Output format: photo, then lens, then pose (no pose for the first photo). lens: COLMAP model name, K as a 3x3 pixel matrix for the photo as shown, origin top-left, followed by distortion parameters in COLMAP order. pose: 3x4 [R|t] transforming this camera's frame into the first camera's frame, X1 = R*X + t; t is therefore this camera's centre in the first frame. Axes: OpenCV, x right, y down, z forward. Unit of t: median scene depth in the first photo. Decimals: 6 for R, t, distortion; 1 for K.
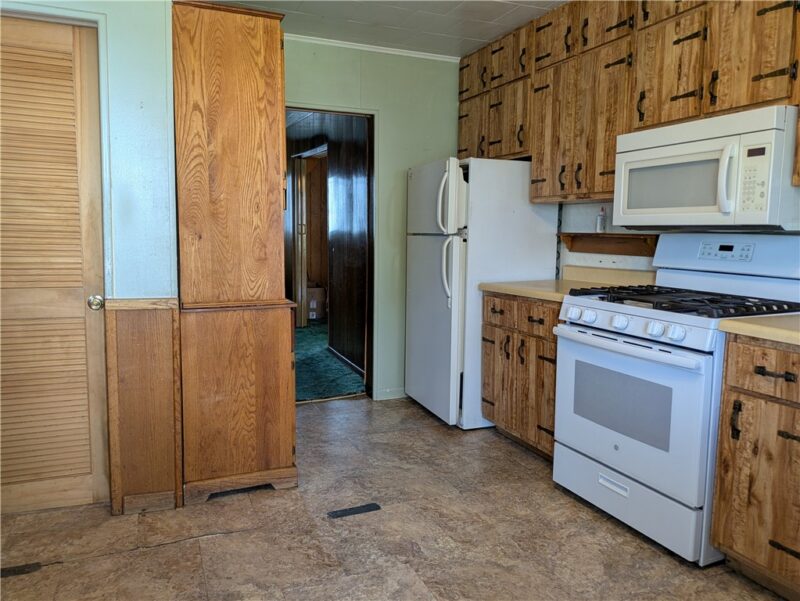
lens RADIAL K [[593.8, 0, 400.0], [0, 593.8, 300.5], [0, 0, 1]] dist [0.044641, -0.033296]
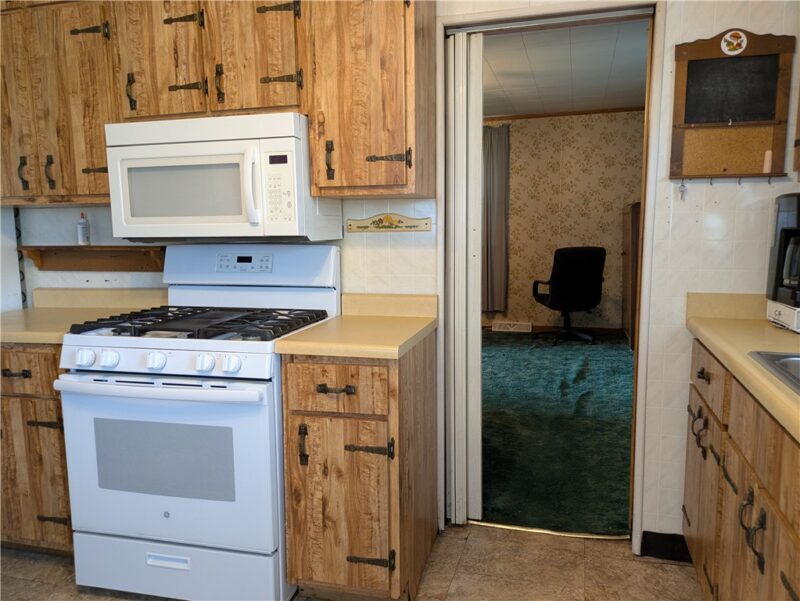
lens RADIAL K [[593.8, 0, 400.0], [0, 593.8, 300.5], [0, 0, 1]] dist [0.044641, -0.033296]
pose [[0.629911, -0.111227, 0.768662, -0.027848], [0.112451, 0.992325, 0.051439, -0.044873], [-0.768484, 0.054035, 0.637584, 0.224928]]
